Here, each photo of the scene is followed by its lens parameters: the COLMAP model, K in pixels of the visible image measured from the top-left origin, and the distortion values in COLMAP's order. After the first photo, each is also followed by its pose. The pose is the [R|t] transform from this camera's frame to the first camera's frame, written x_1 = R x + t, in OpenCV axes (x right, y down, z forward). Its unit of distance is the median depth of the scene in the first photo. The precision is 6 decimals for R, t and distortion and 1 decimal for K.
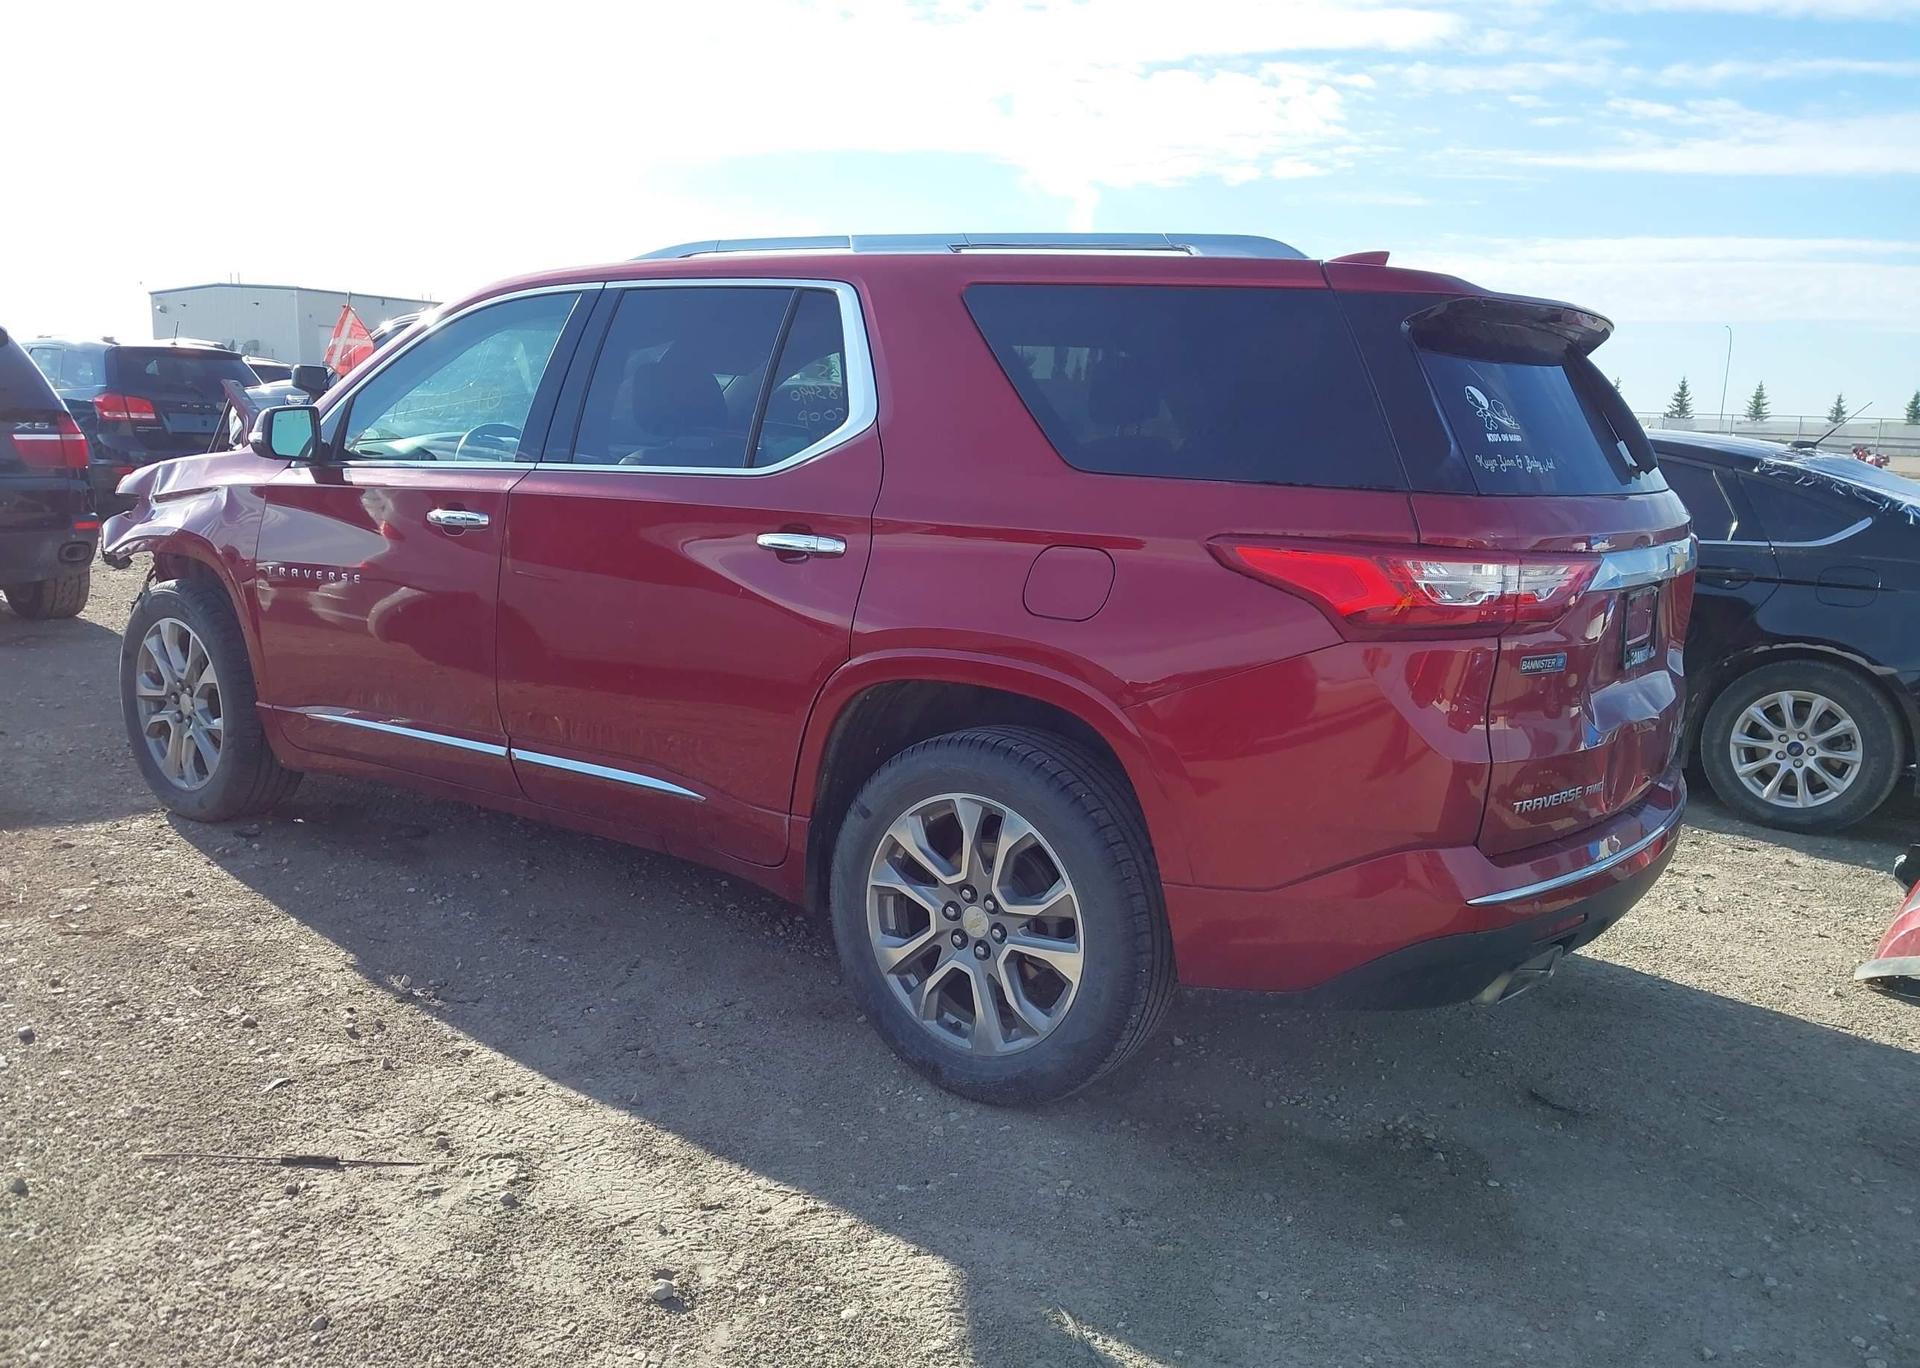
lens RADIAL K [[1542.2, 0, 1020.0], [0, 1542.2, 699.9], [0, 0, 1]] dist [0.018075, -0.016047]
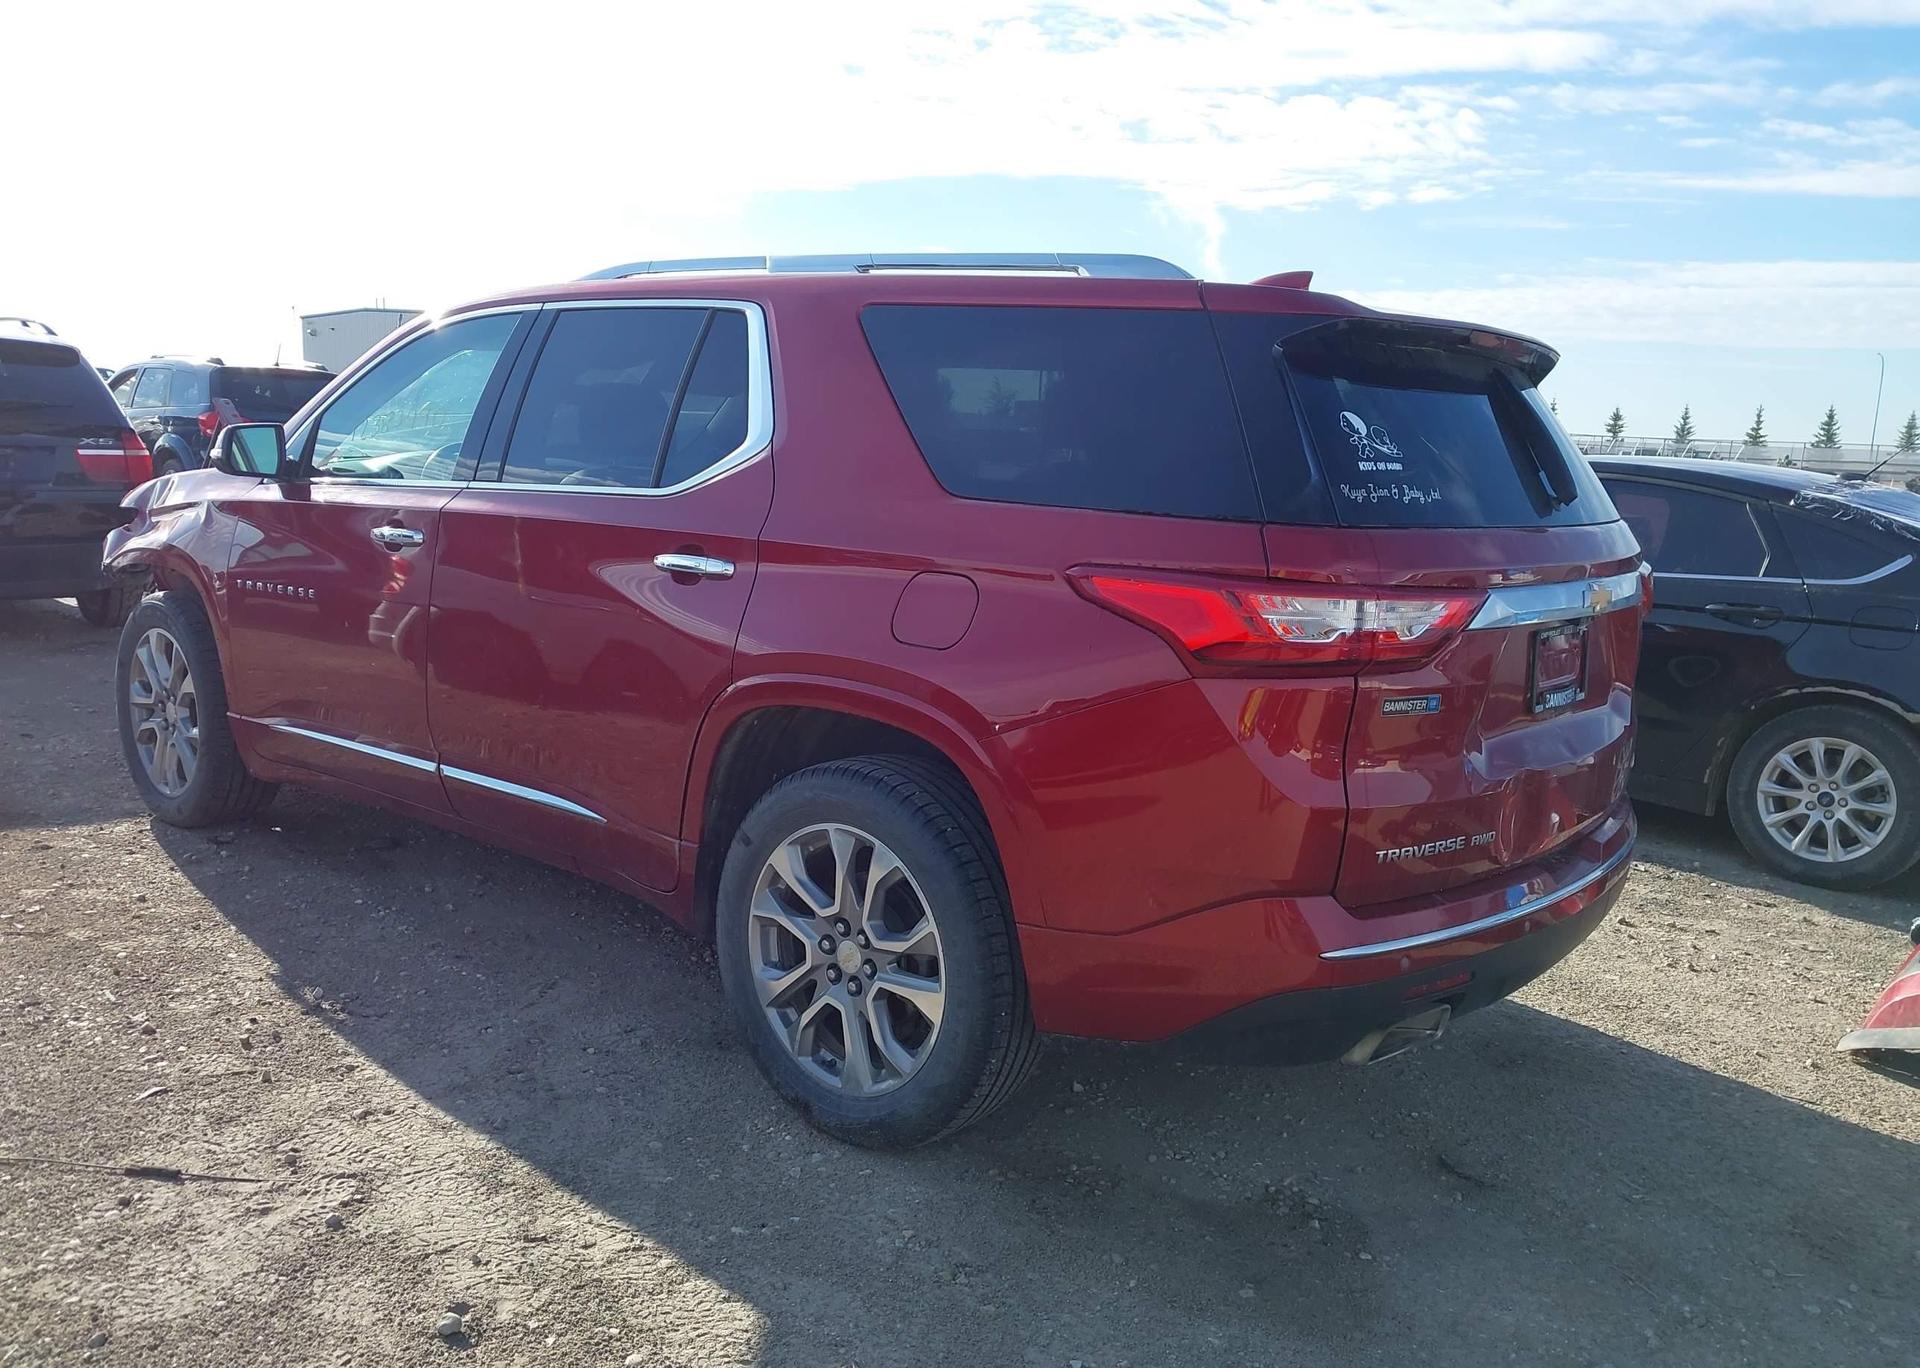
lens RADIAL K [[1542.2, 0, 1017.6], [0, 1542.2, 694.6], [0, 0, 1]] dist [0.018075, -0.016047]
pose [[0.996158, 0.022232, -0.084705, 0.138825], [-0.023773, 0.999569, -0.017229, -0.006238], [0.084285, 0.019177, 0.996257, 0.031337]]
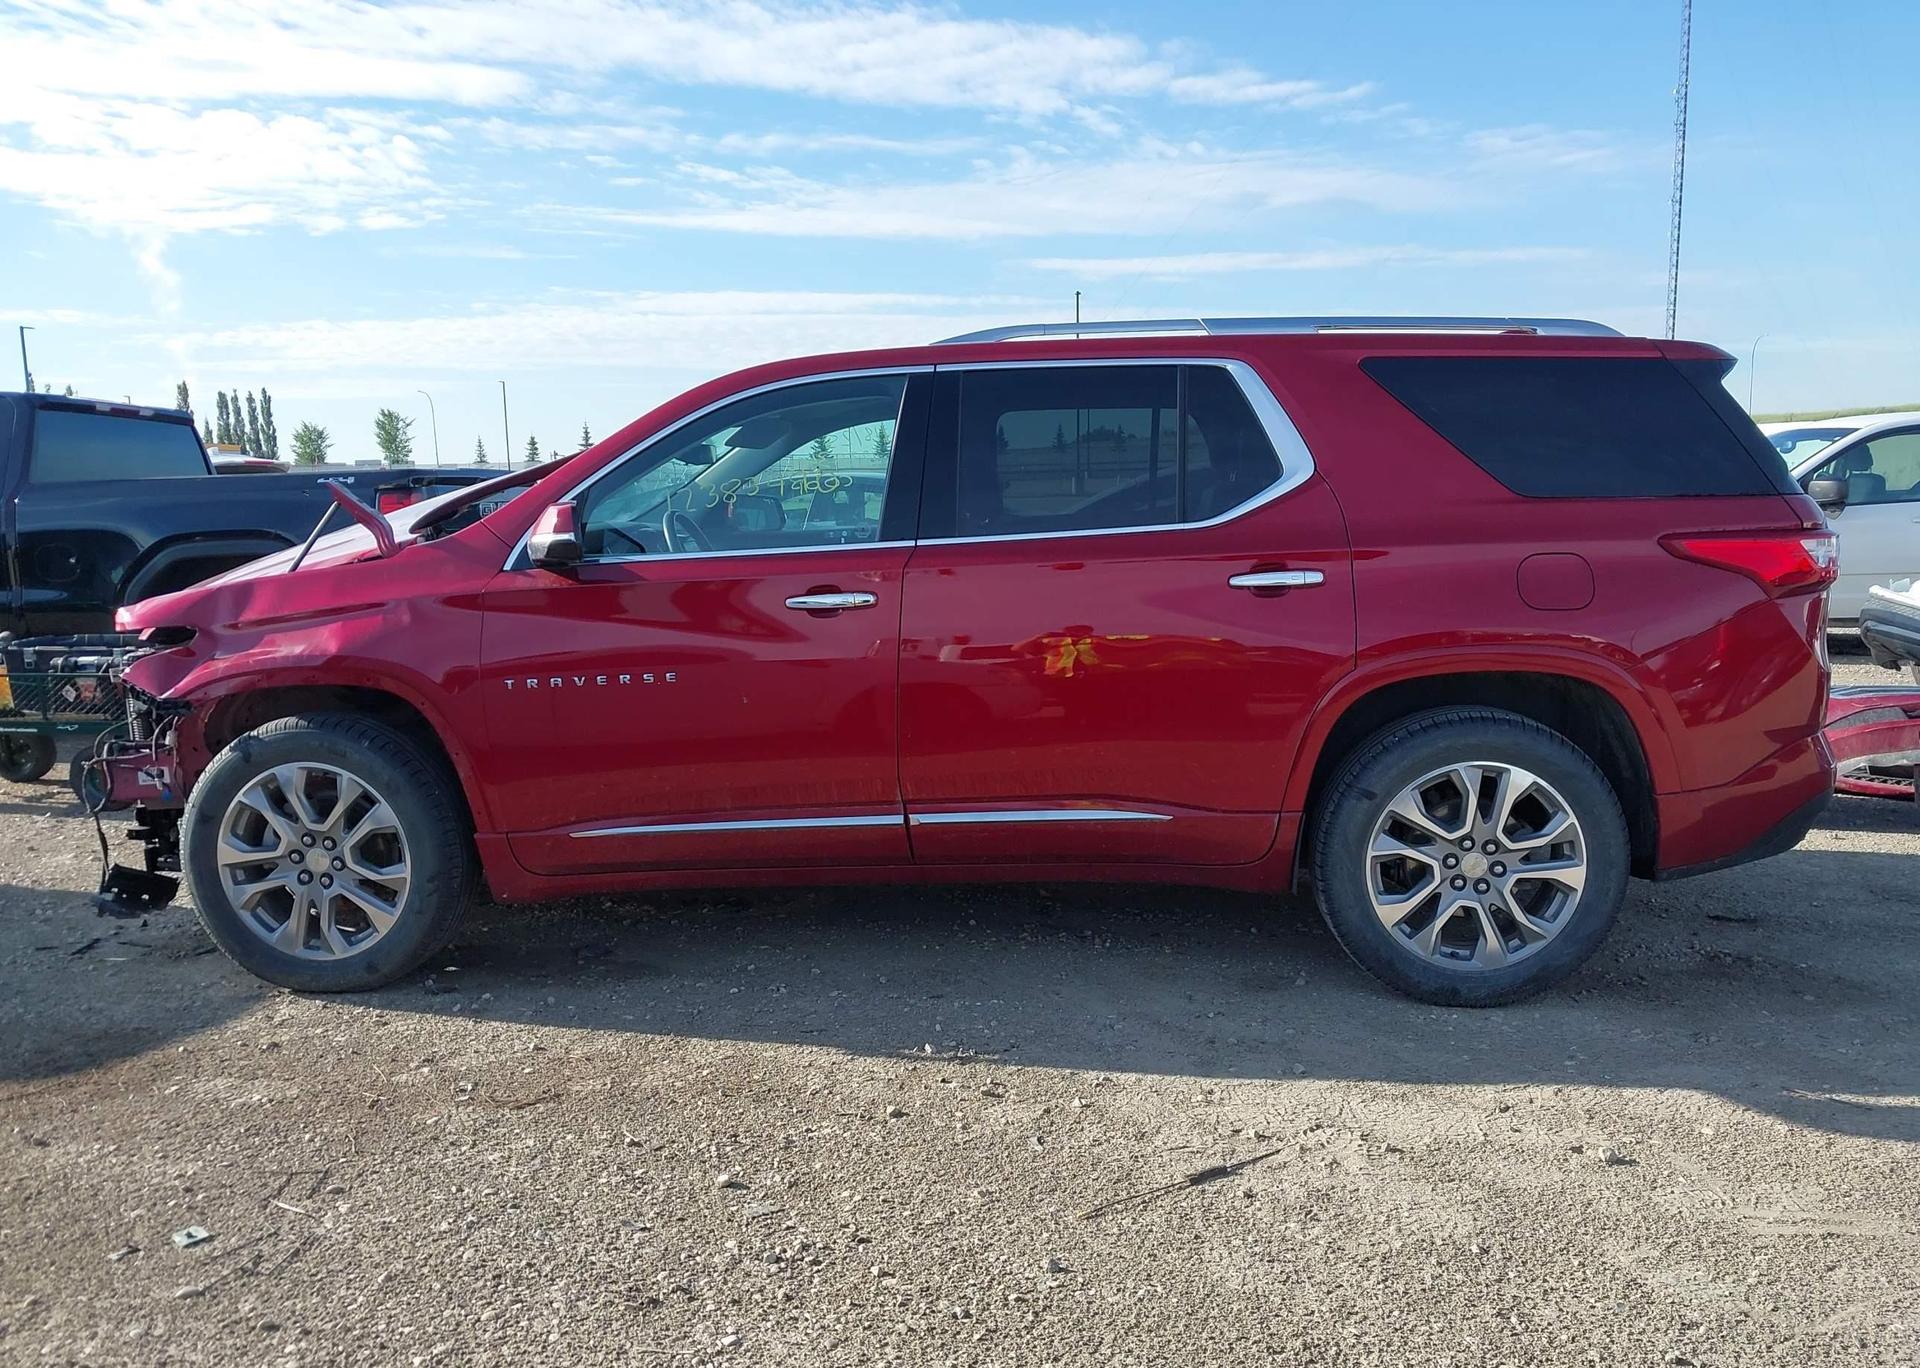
lens RADIAL K [[1542.2, 0, 976.3], [0, 1542.2, 689.6], [0, 0, 1]] dist [0.018075, -0.016047]
pose [[0.852771, -0.130130, 0.505814, -0.874971], [0.148809, 0.988860, 0.003520, -0.053459], [-0.500637, 0.072268, 0.862635, 0.102183]]
